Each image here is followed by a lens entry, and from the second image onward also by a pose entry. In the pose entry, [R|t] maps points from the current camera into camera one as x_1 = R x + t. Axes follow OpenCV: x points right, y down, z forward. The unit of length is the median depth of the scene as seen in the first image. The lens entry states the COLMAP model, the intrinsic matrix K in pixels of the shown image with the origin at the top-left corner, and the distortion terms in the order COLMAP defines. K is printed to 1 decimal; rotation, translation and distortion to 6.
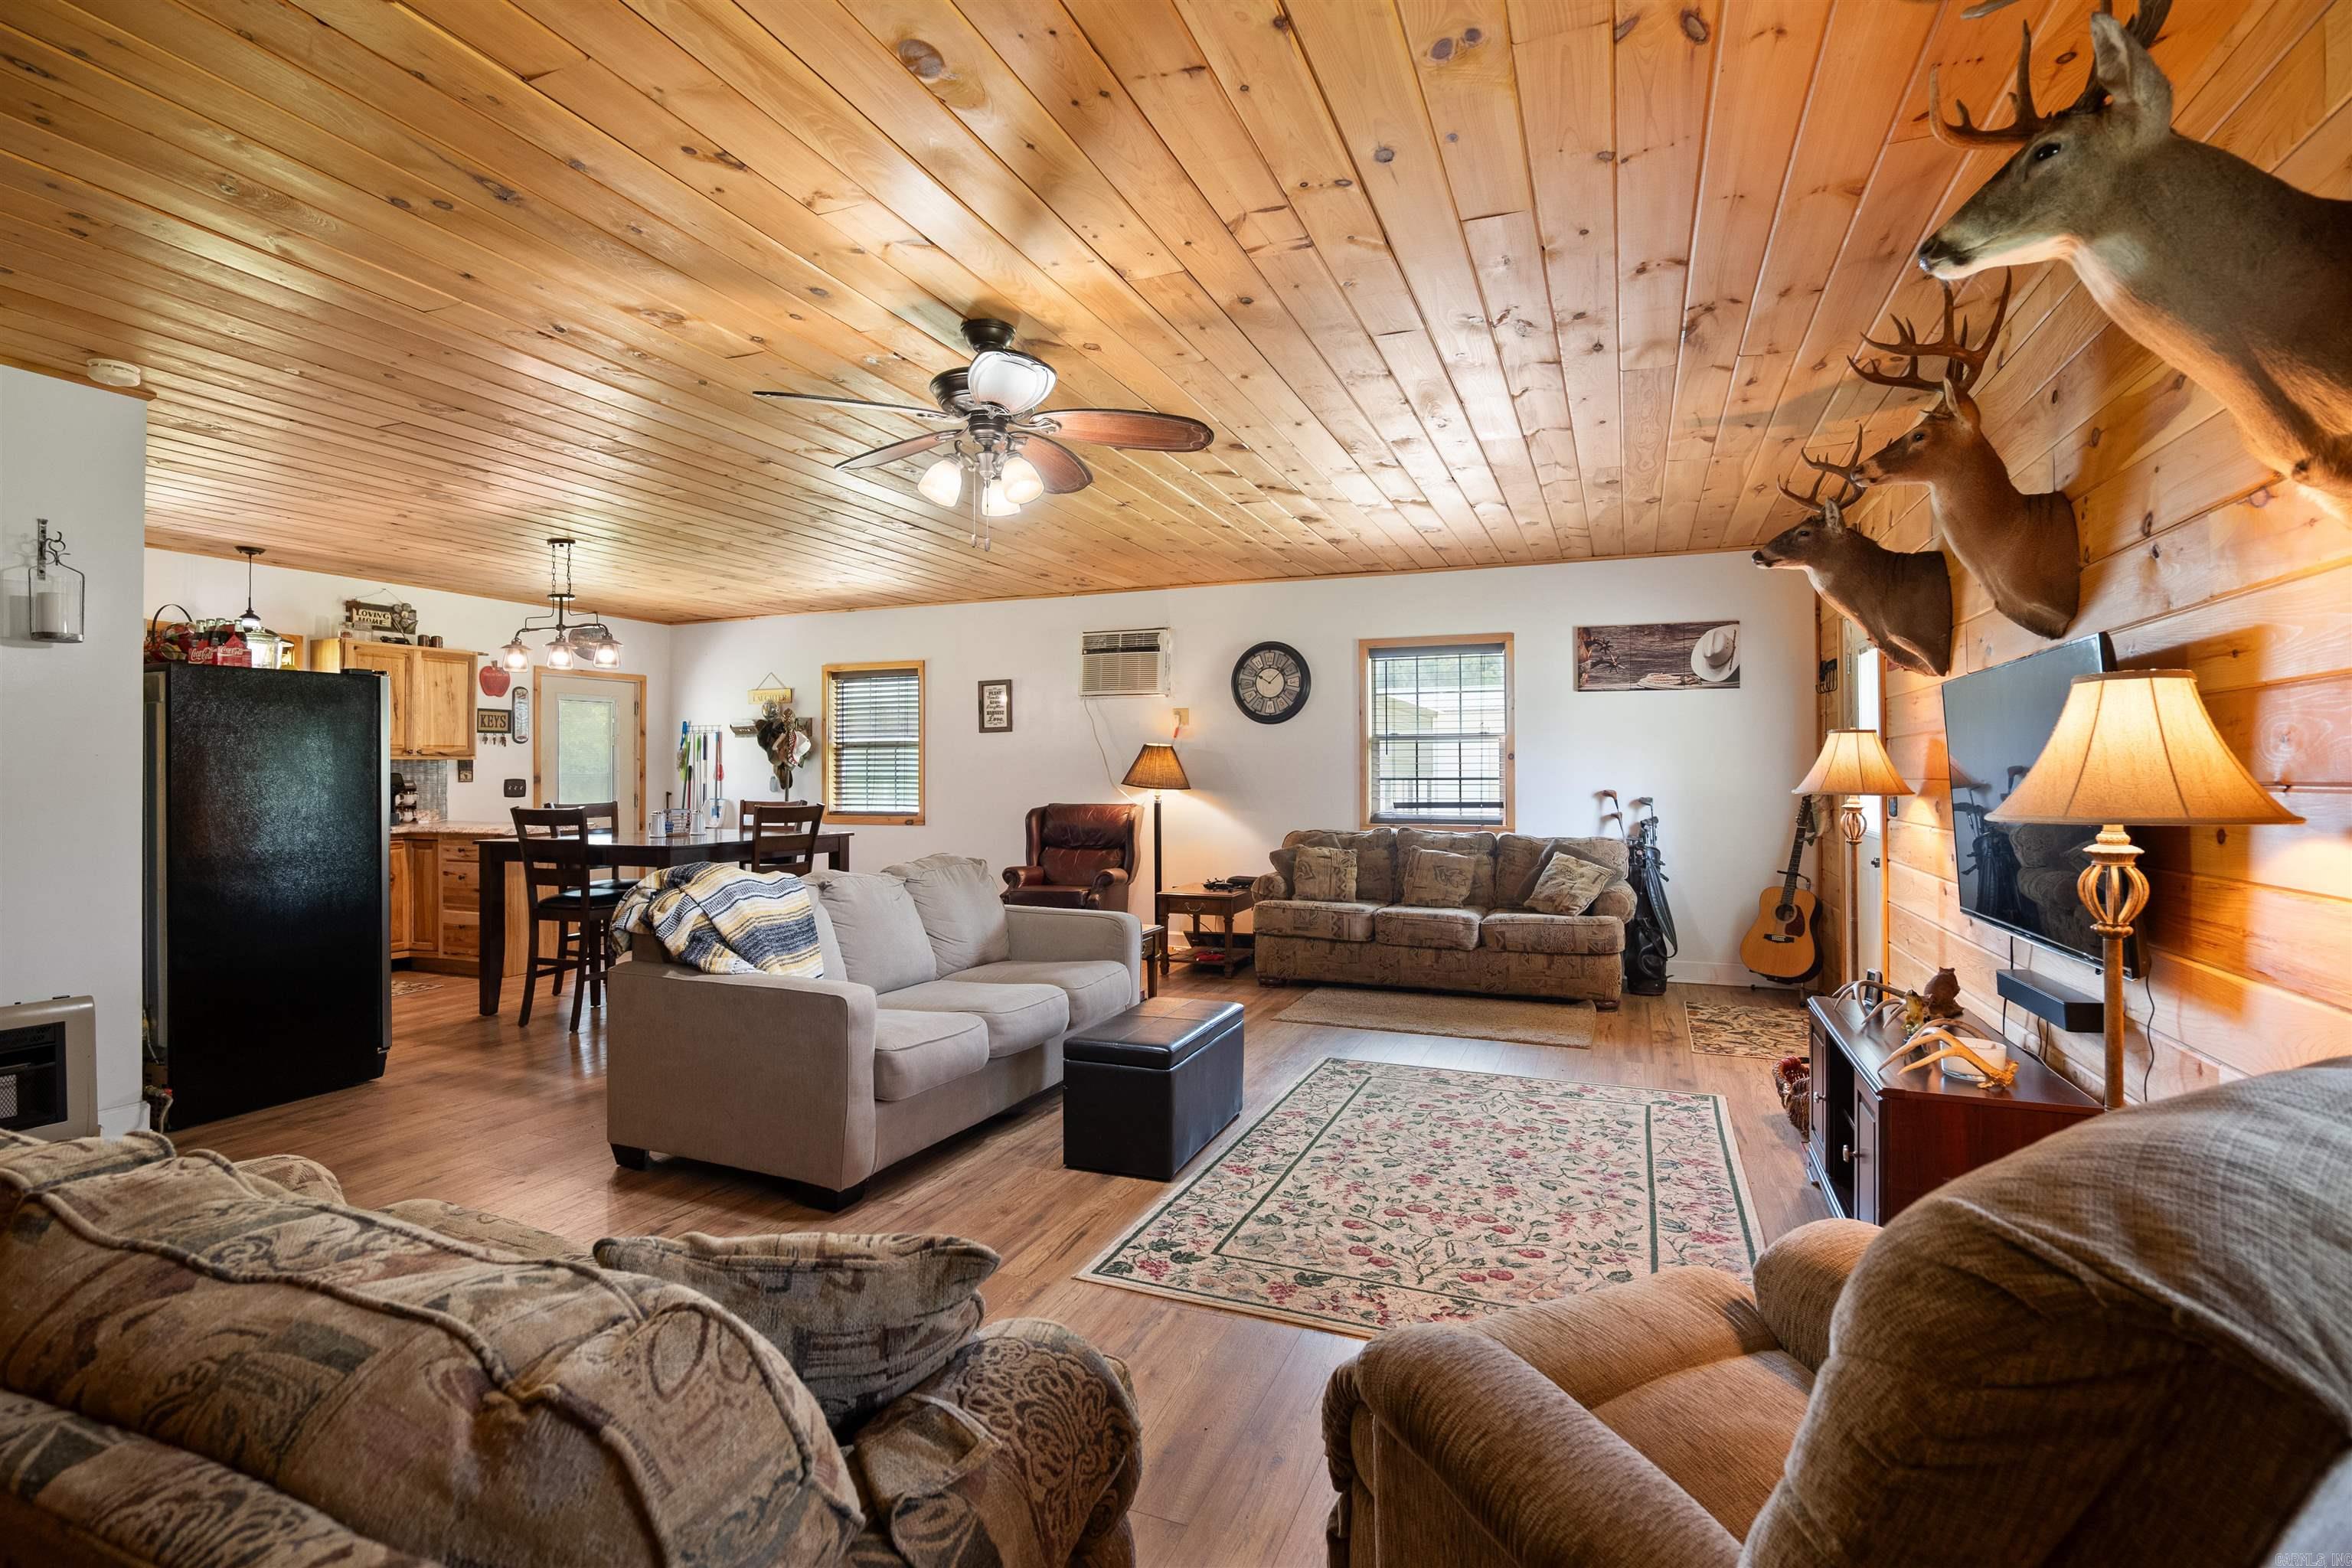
lens RADIAL K [[1102.5, 0, 1181.4], [0, 1102.5, 769.9], [0, 0, 1]] dist [-0.033890, 0.015307]
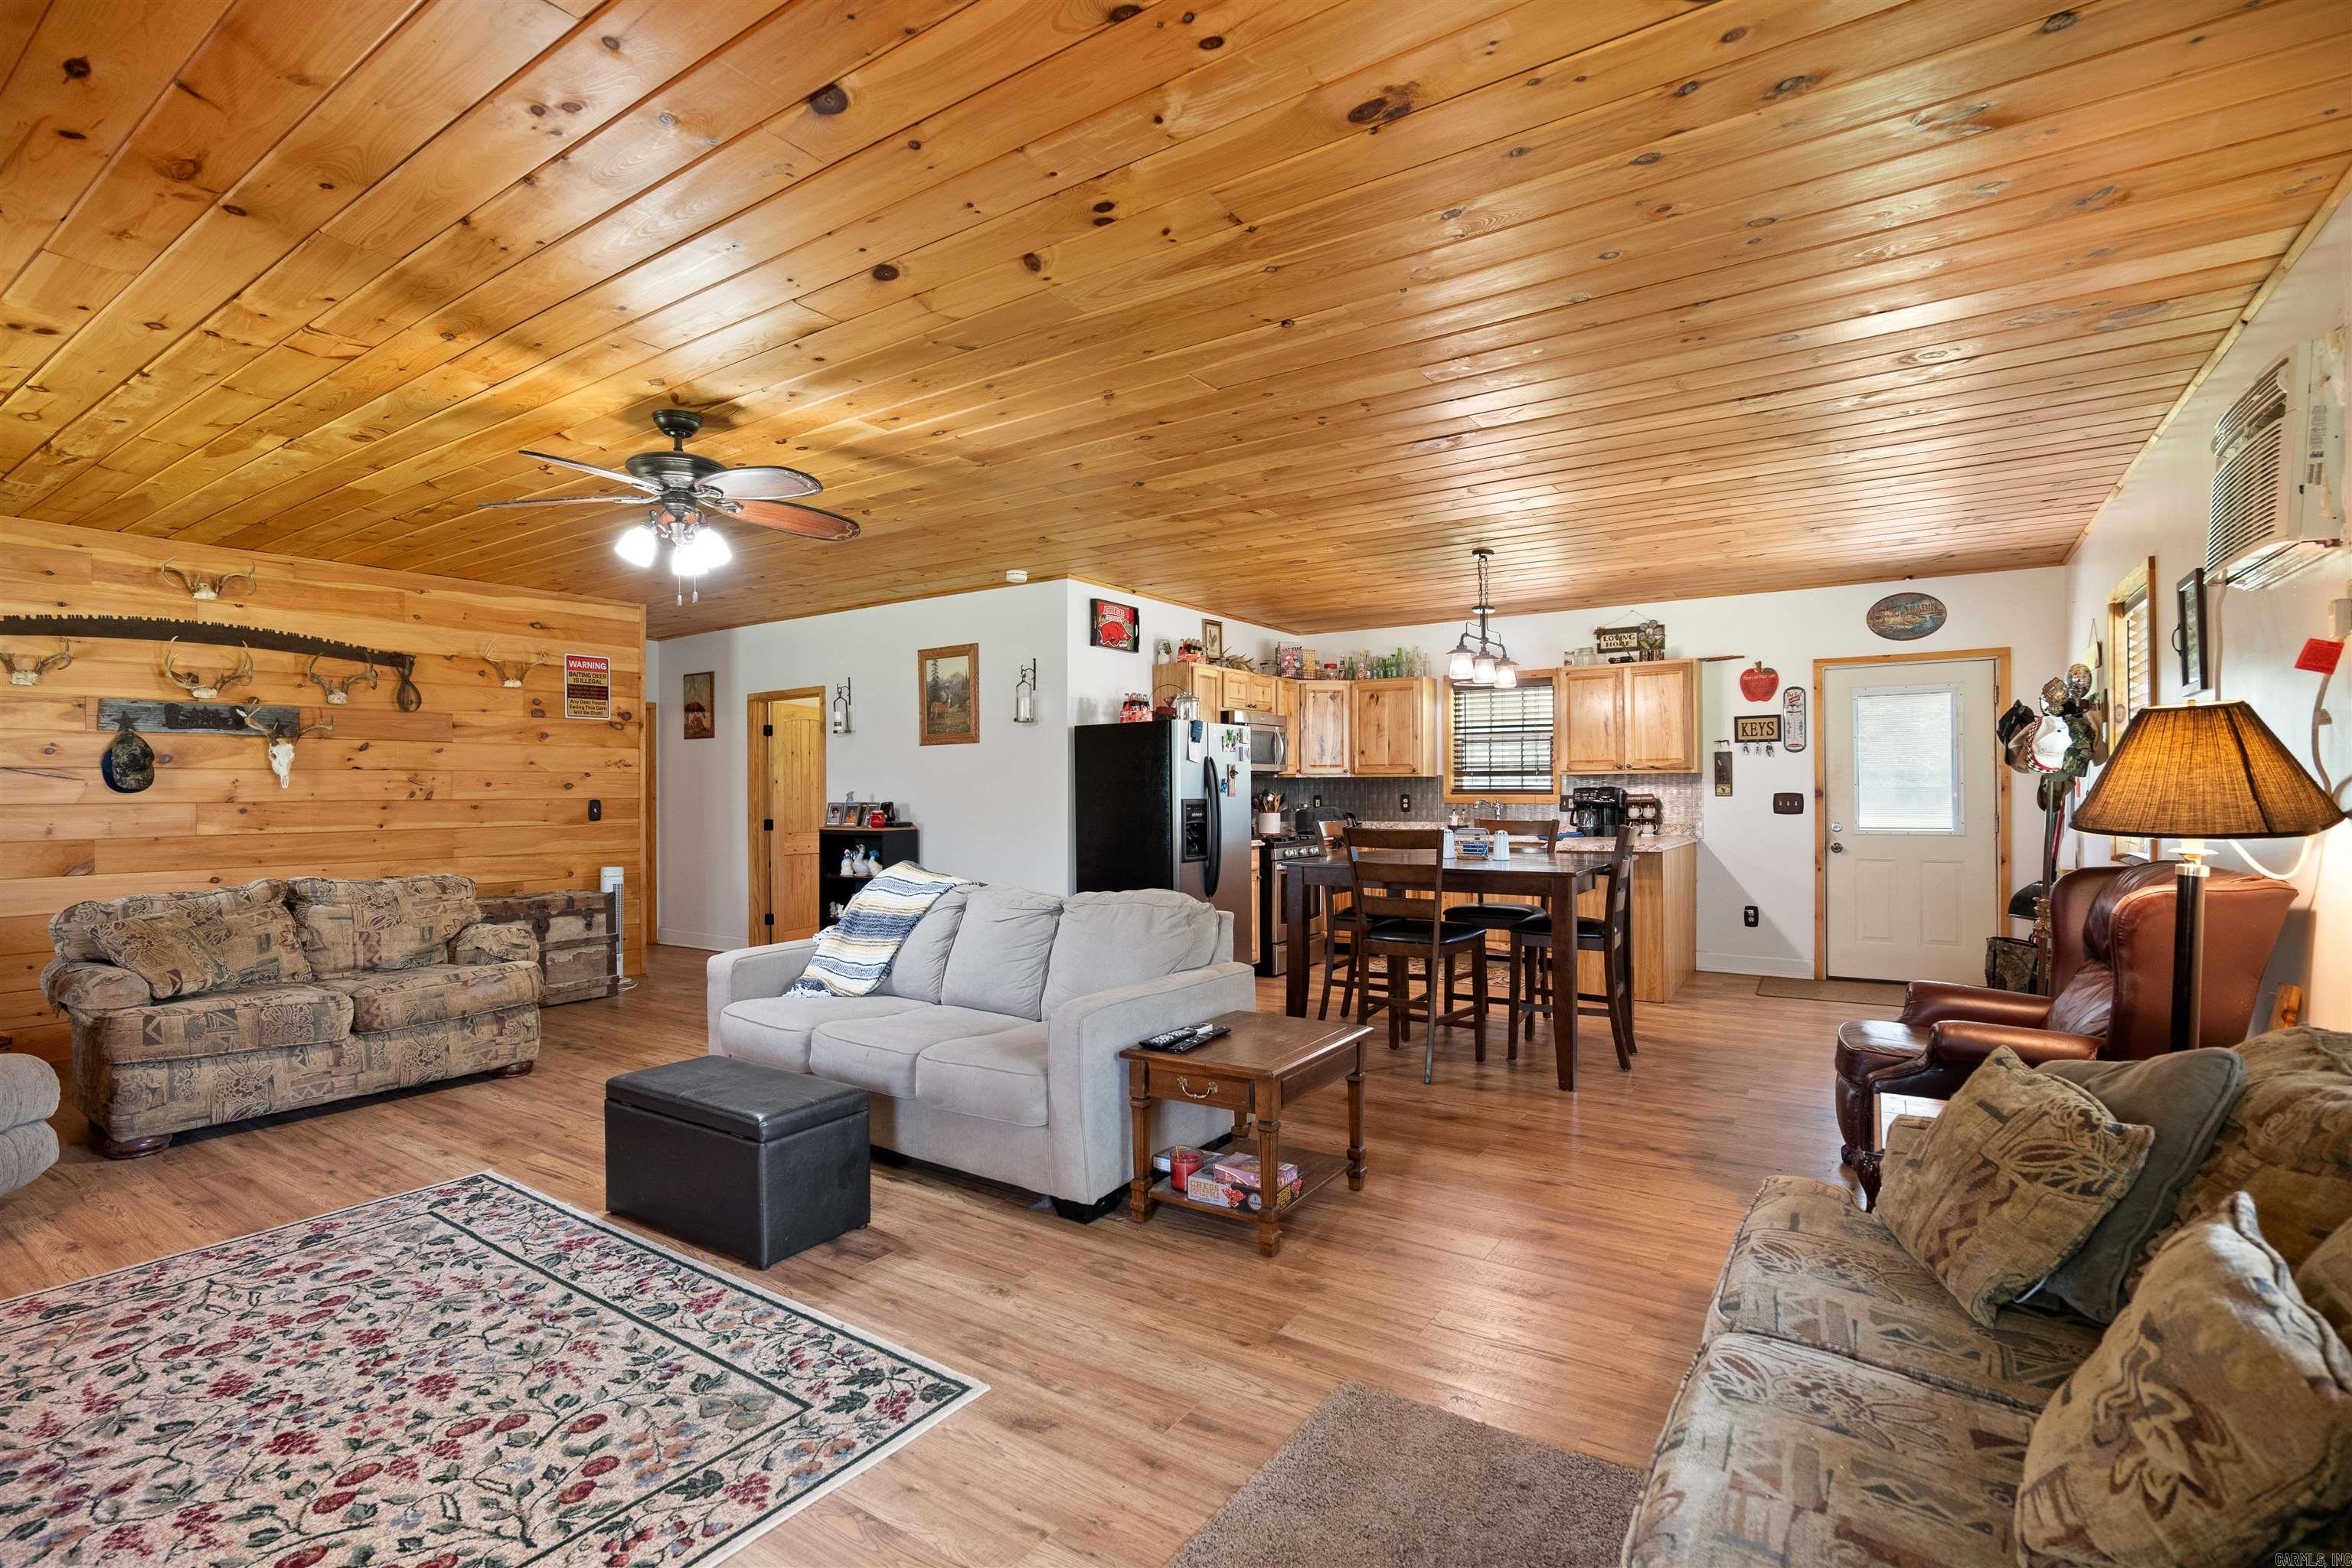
lens RADIAL K [[1089.1, 0, 1173.7], [0, 1089.1, 787.8], [0, 0, 1]] dist [-0.028989, 0.007190]
pose [[-0.204344, 0.000803, -0.978899, 0.429256], [0.008027, 0.999967, -0.000856, 0.001204], [0.978866, -0.008033, -0.204344, 0.882779]]
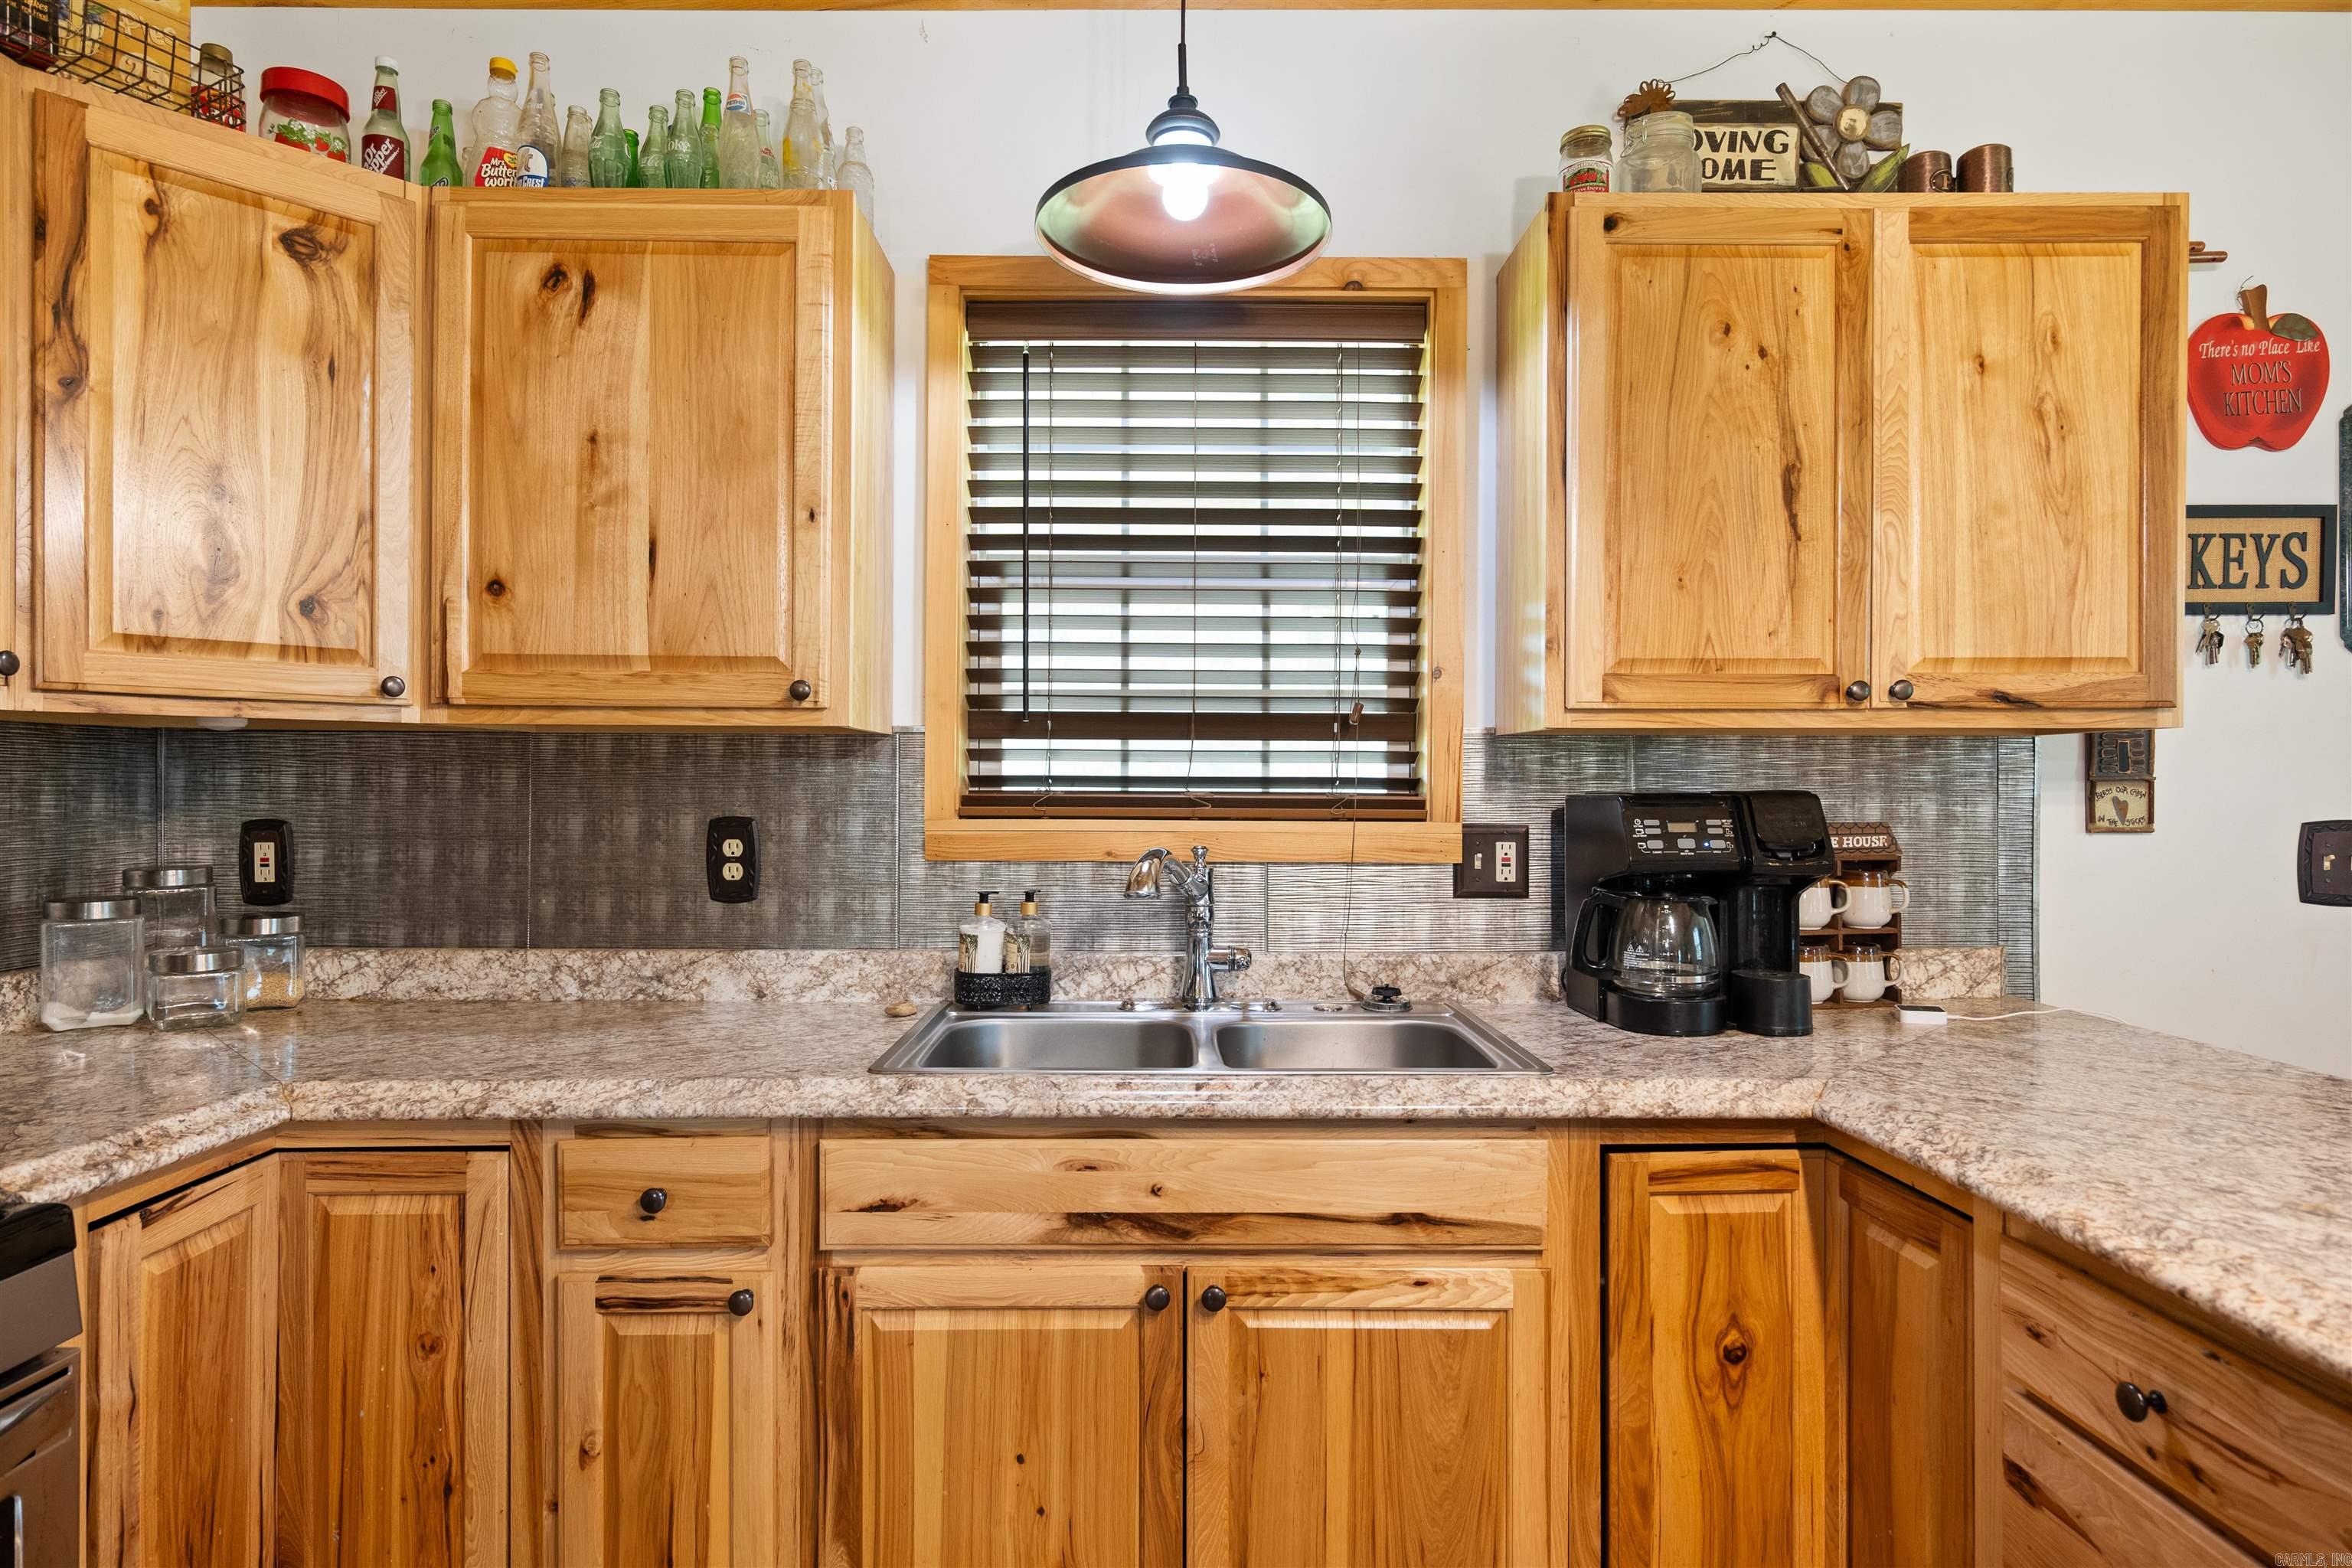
lens RADIAL K [[1295.3, 0, 1172.9], [0, 1295.3, 789.9], [0, 0, 1]] dist [0.000025, 0.000931]
pose [[0.373912, 0.003633, -0.927457, -0.582469], [-0.001967, 0.999993, 0.003124, 0.002142], [0.927462, 0.000656, 0.373916, 0.868822]]
